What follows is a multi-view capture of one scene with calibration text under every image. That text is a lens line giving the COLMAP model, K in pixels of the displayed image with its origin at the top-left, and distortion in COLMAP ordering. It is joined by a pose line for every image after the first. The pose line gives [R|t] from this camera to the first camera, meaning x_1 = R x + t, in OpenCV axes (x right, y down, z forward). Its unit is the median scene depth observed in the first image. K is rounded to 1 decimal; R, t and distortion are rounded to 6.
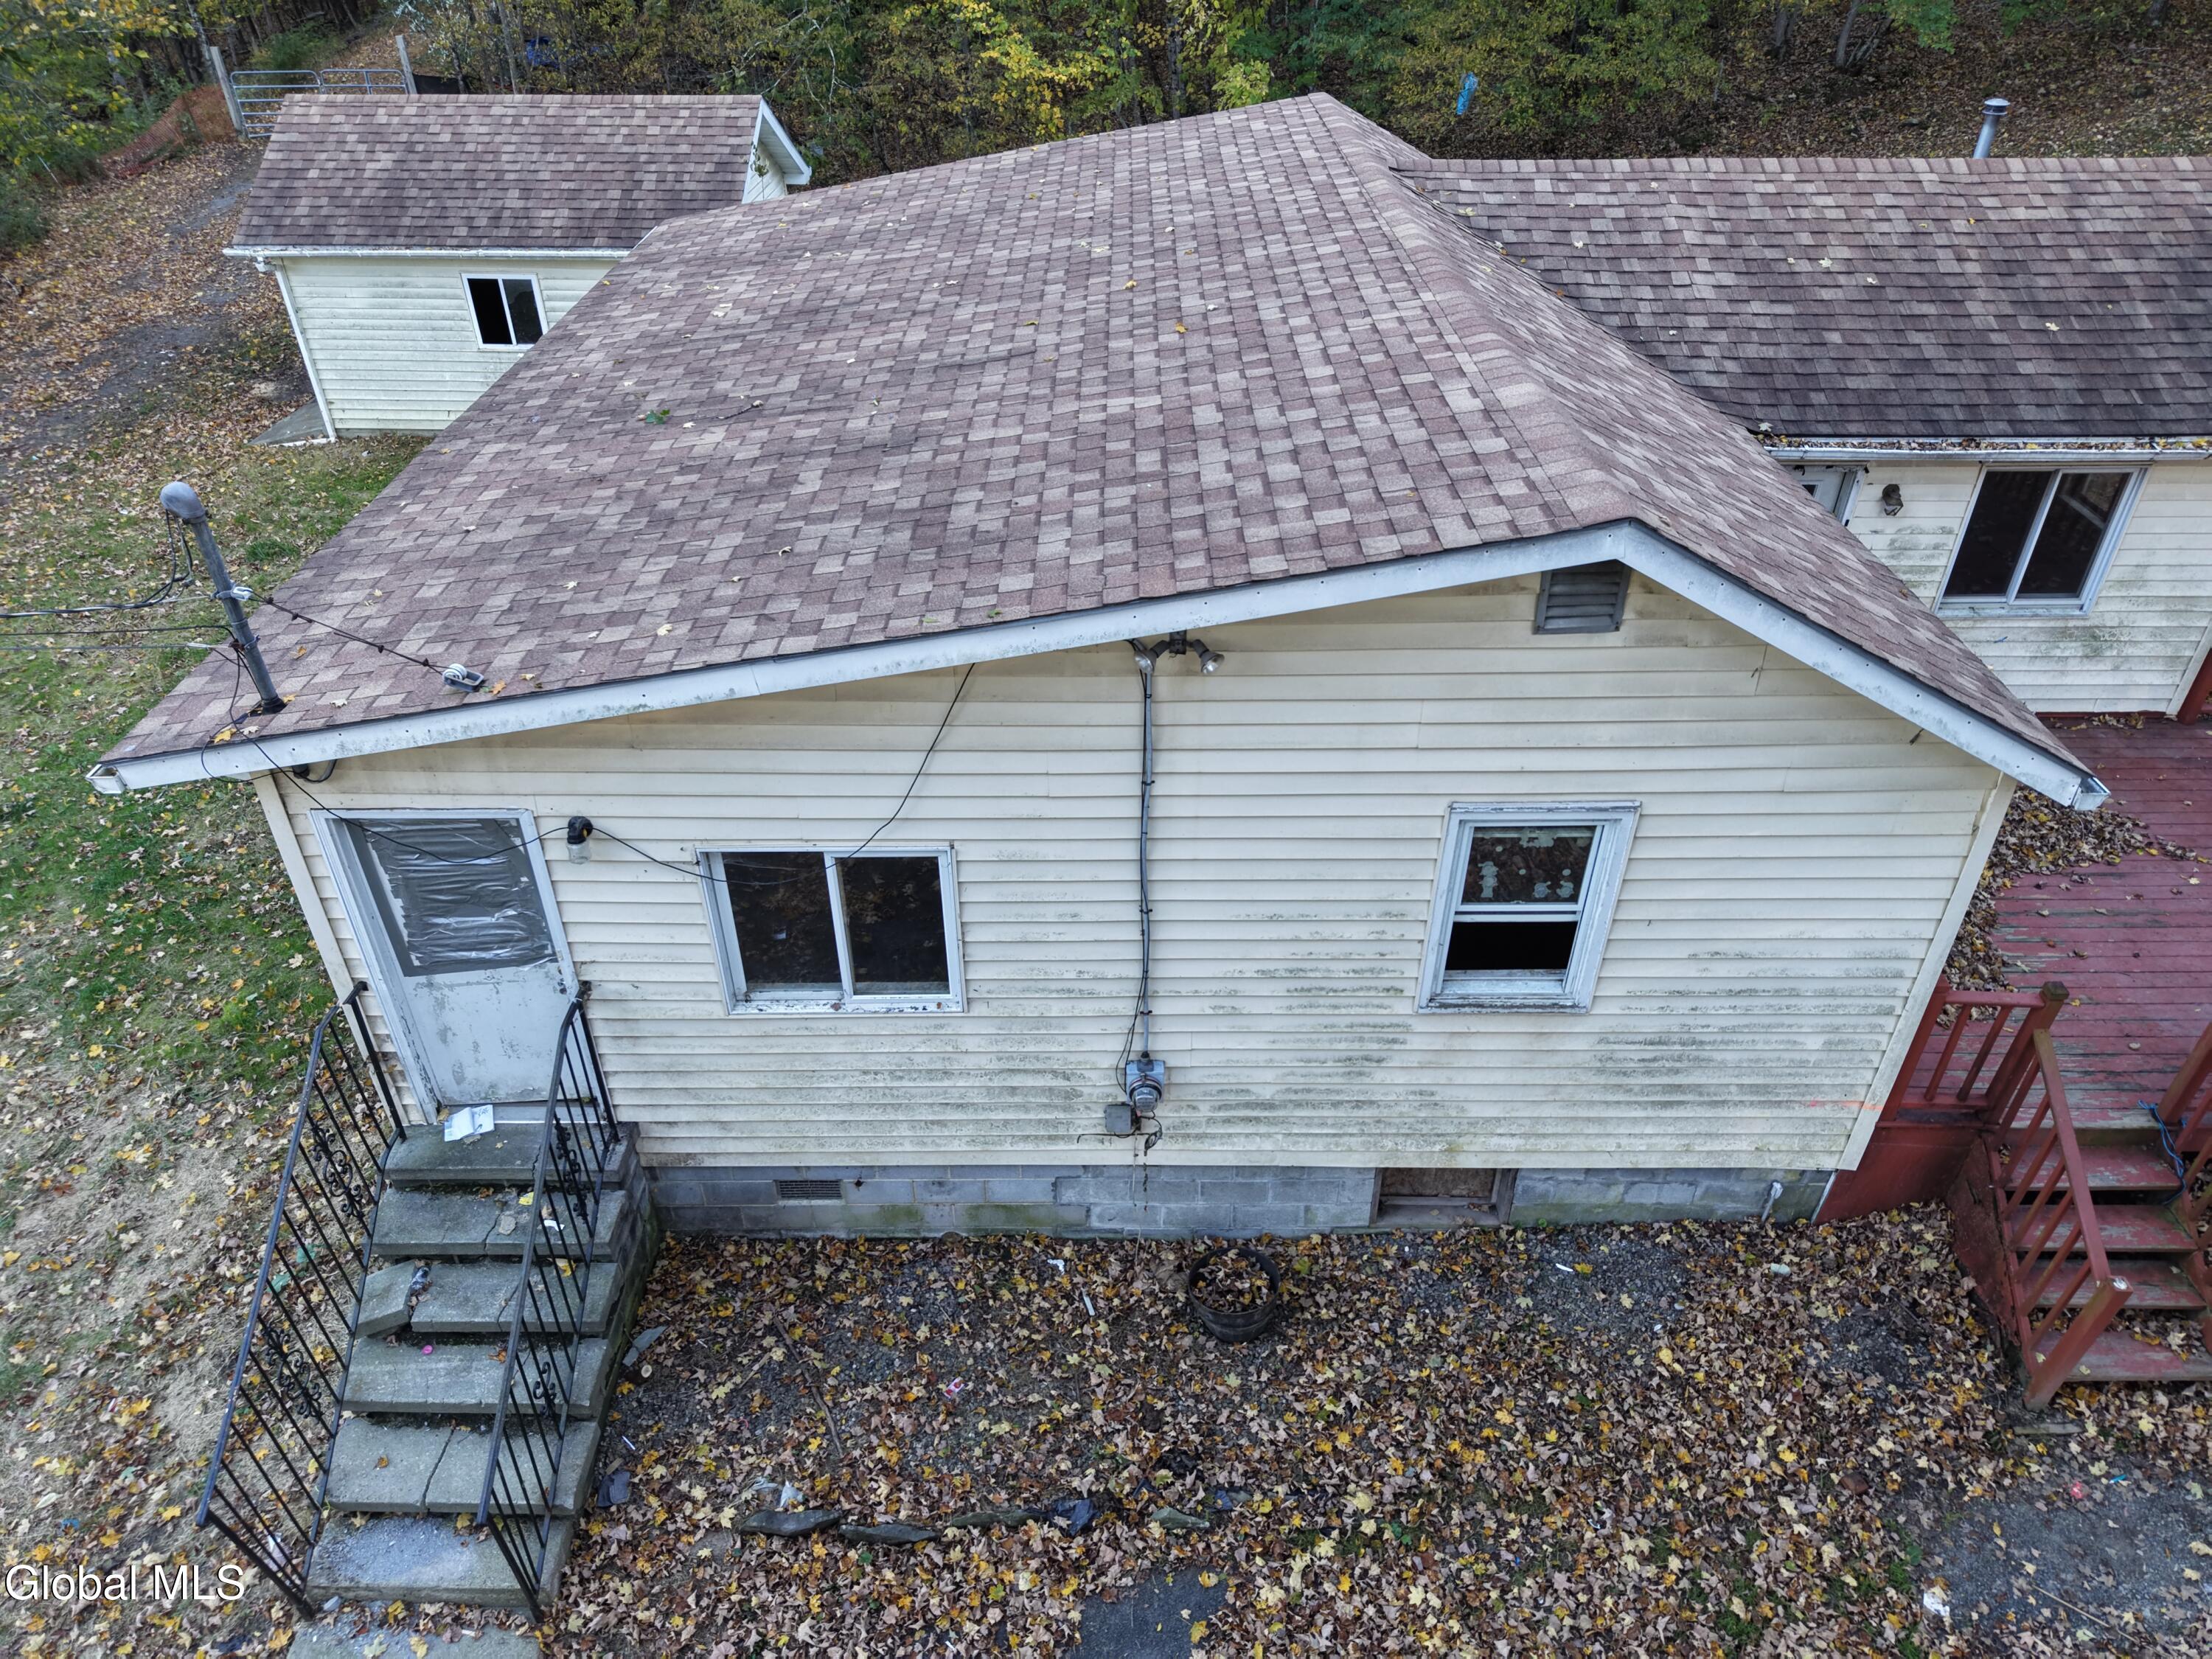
lens RADIAL K [[1466.1, 0, 1099.0], [0, 1466.1, 836.0], [0, 0, 1]] dist [0.010119, -0.011516]
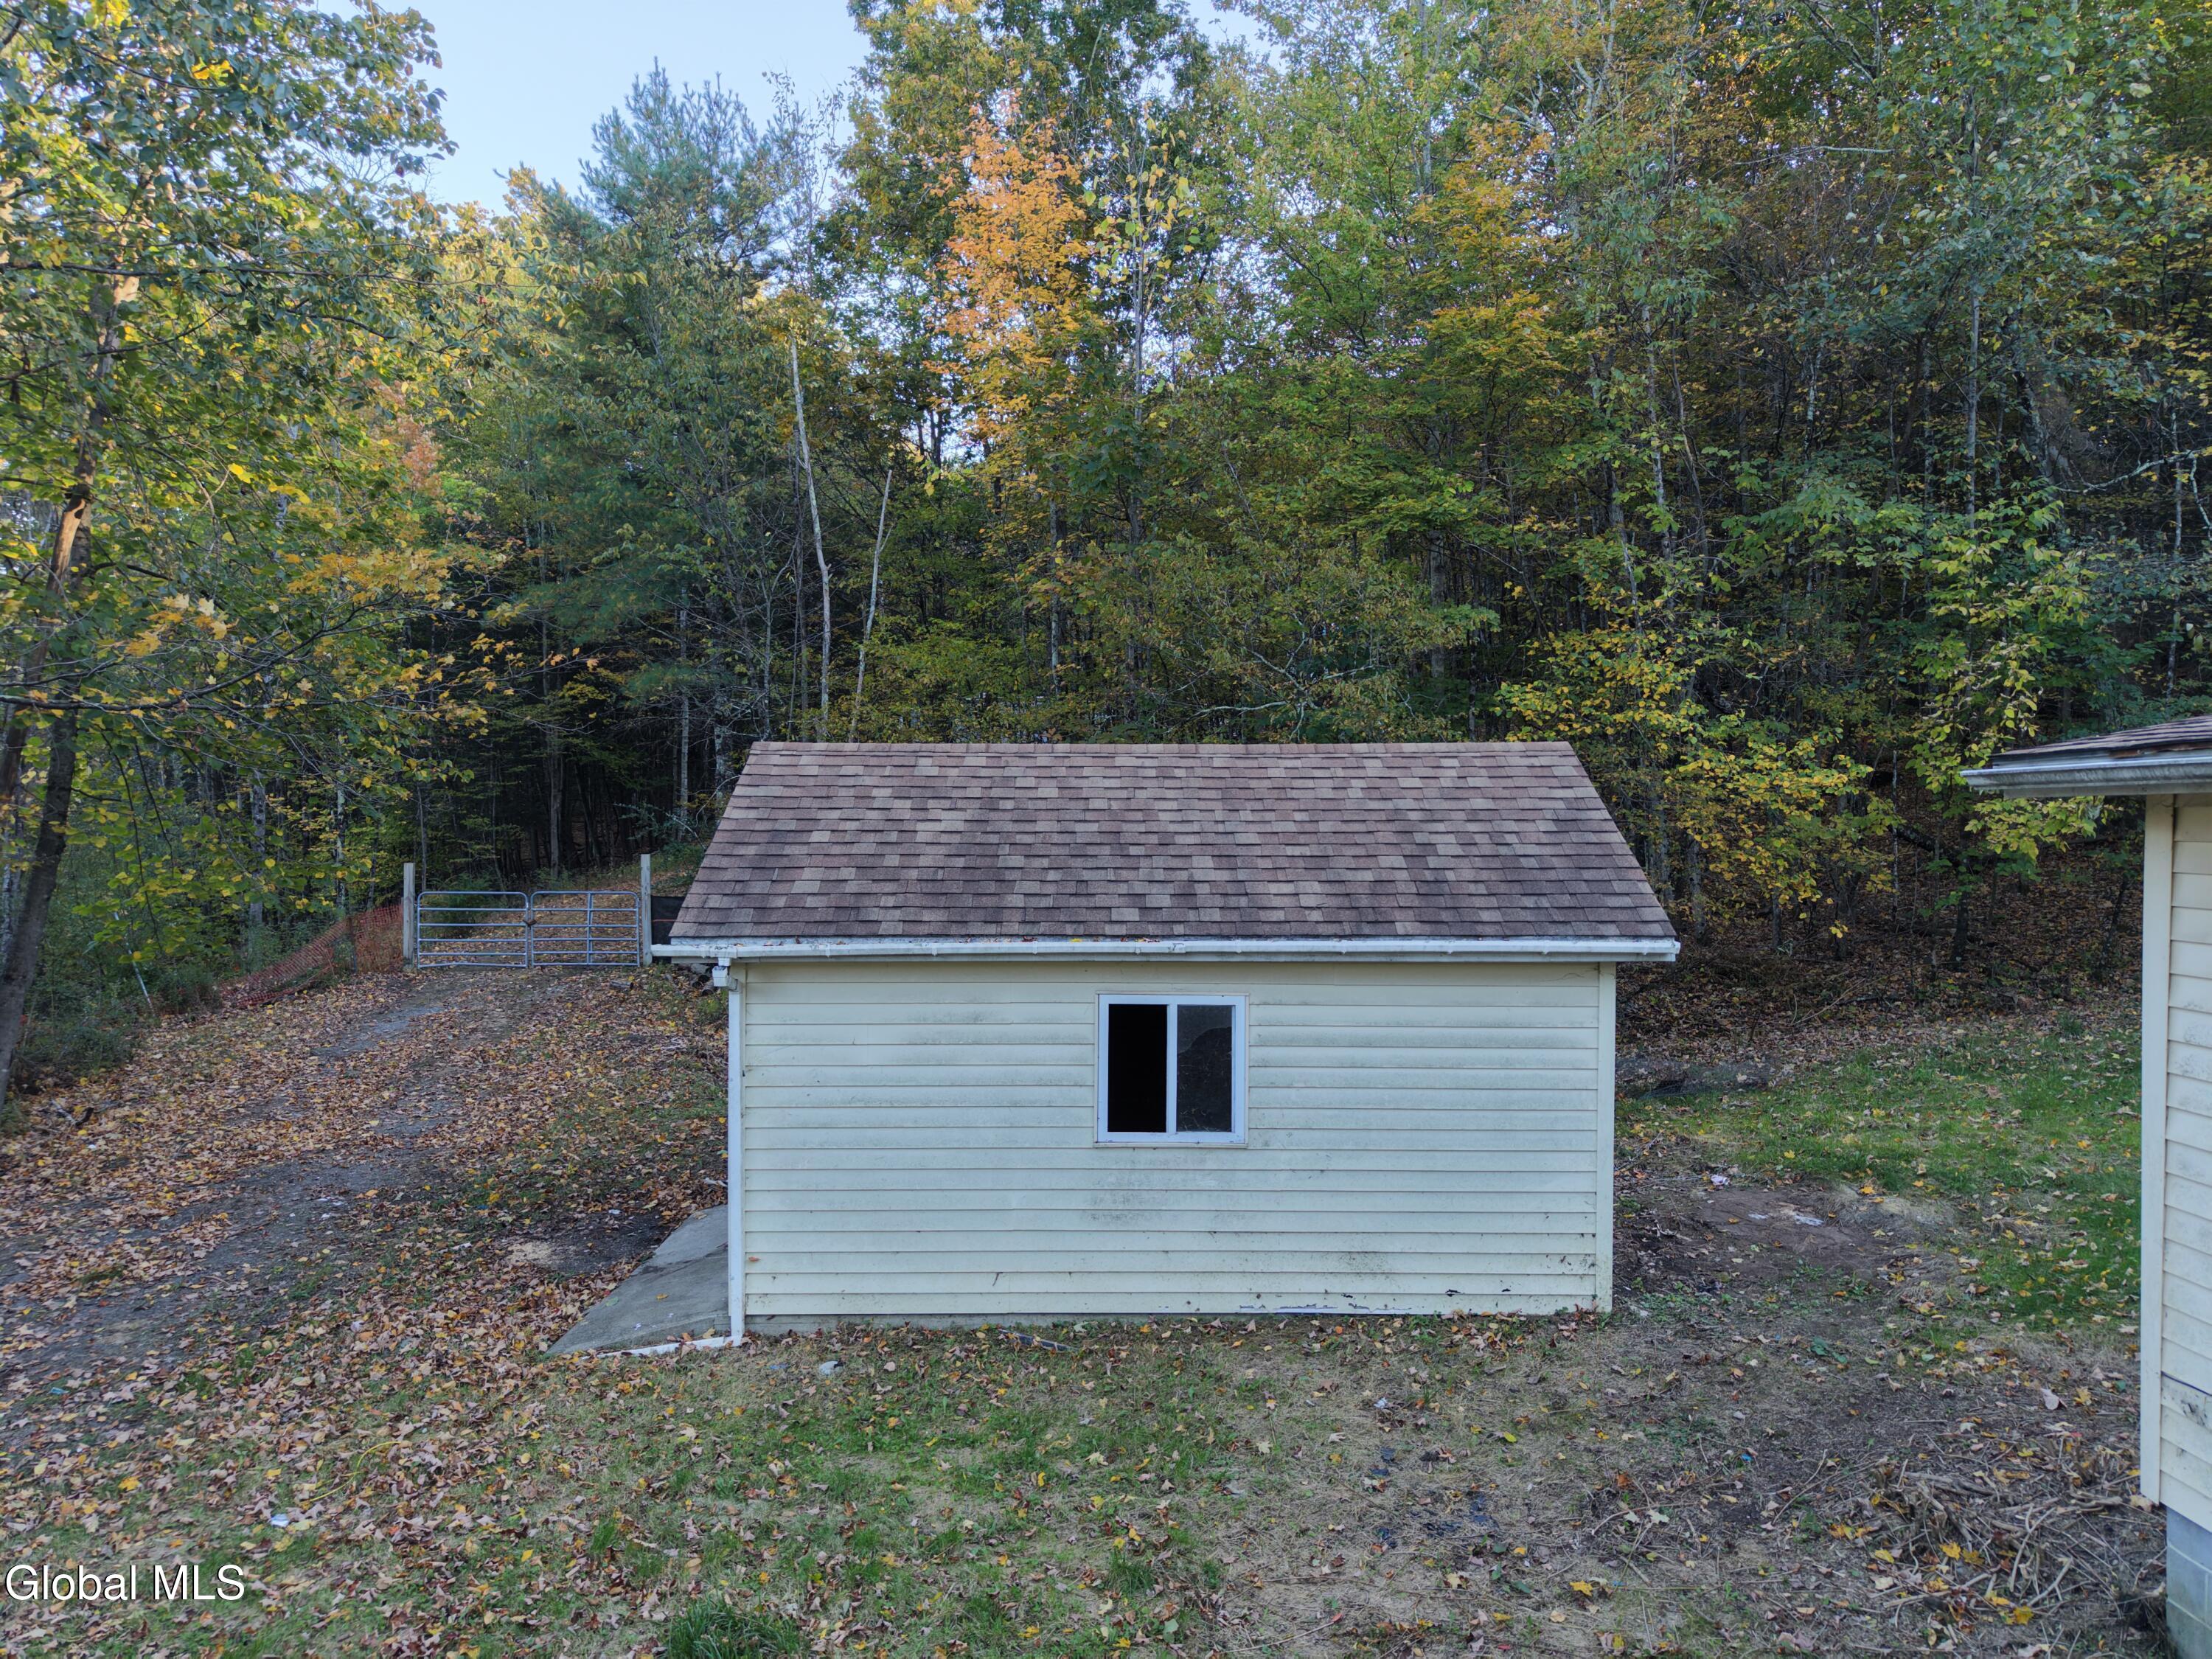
lens RADIAL K [[1460.2, 0, 1106.0], [0, 1460.2, 829.5], [0, 0, 1]] dist [0.062399, -0.083861]
pose [[0.998597, 0.004217, 0.052790, -0.775447], [0.027236, 0.813994, -0.580234, -0.227094], [-0.045418, 0.580858, 0.812737, 0.933519]]
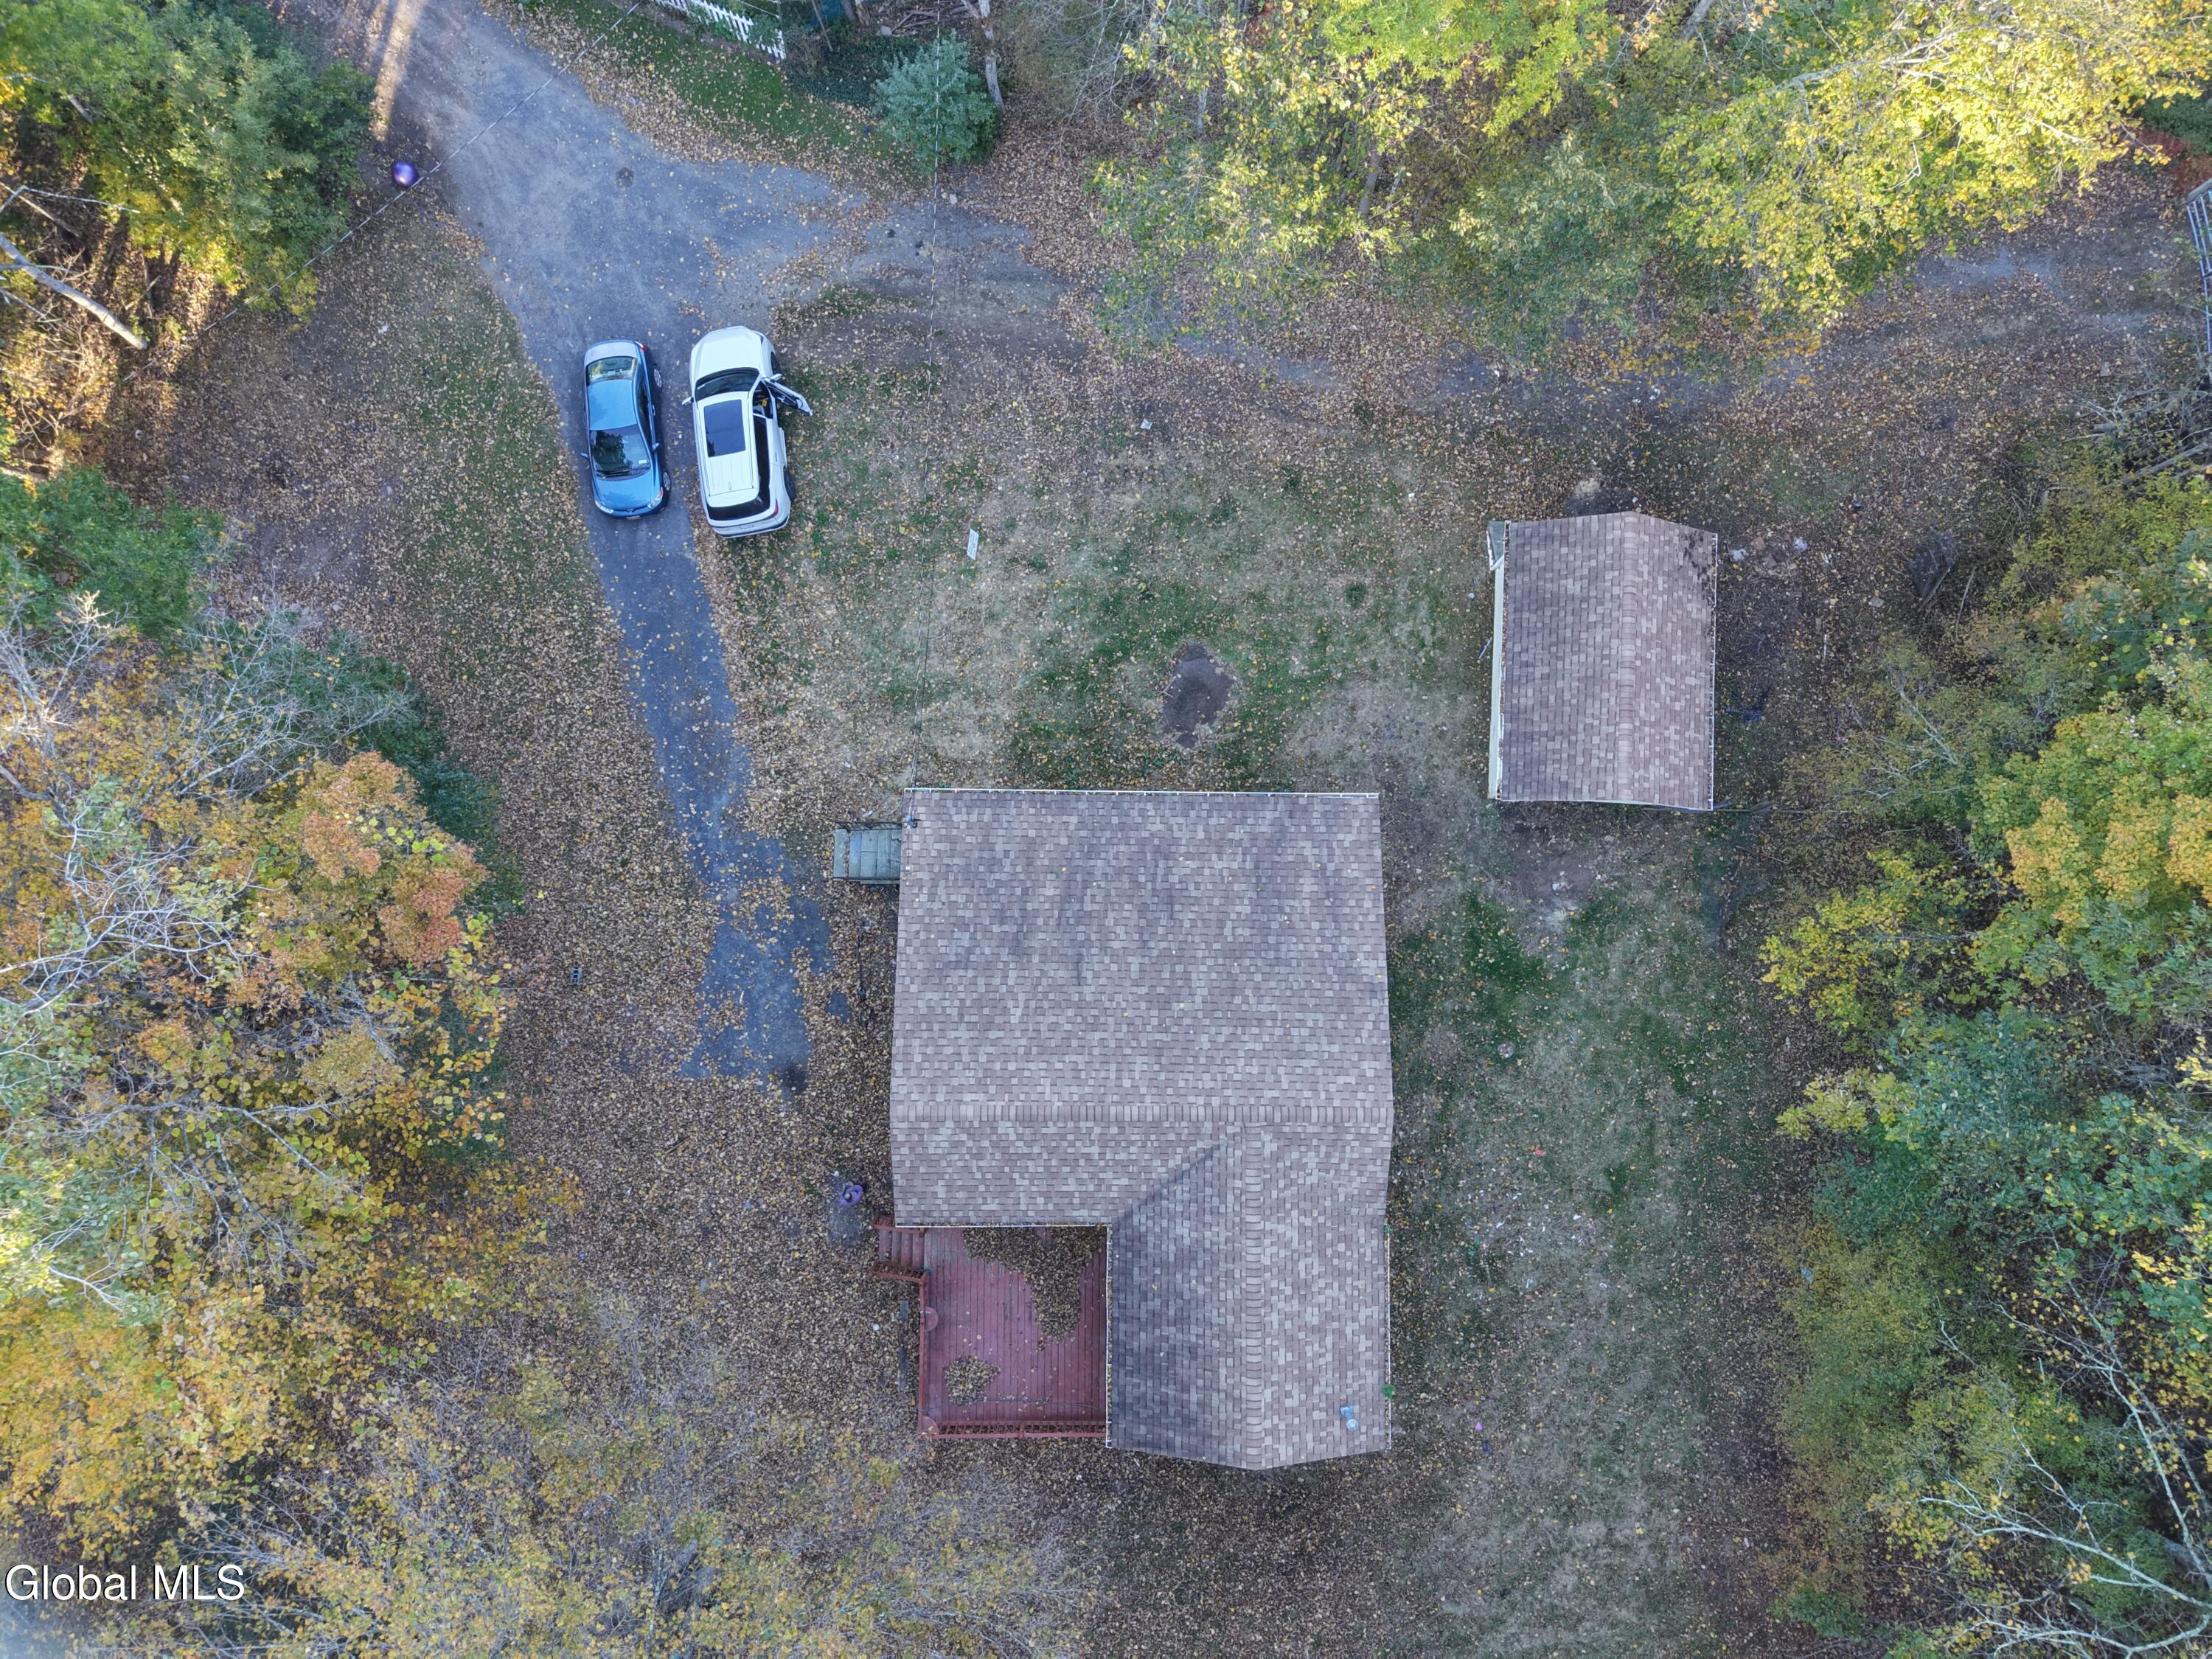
lens RADIAL K [[1477.5, 0, 1109.0], [0, 1477.5, 835.9], [0, 0, 1]] dist [0.029398, -0.036250]
pose [[-0.003184, 0.997283, -0.073596, -0.115181], [-0.585317, 0.057814, 0.808741, -2.601285], [0.810798, 0.045652, 0.583543, -0.749213]]
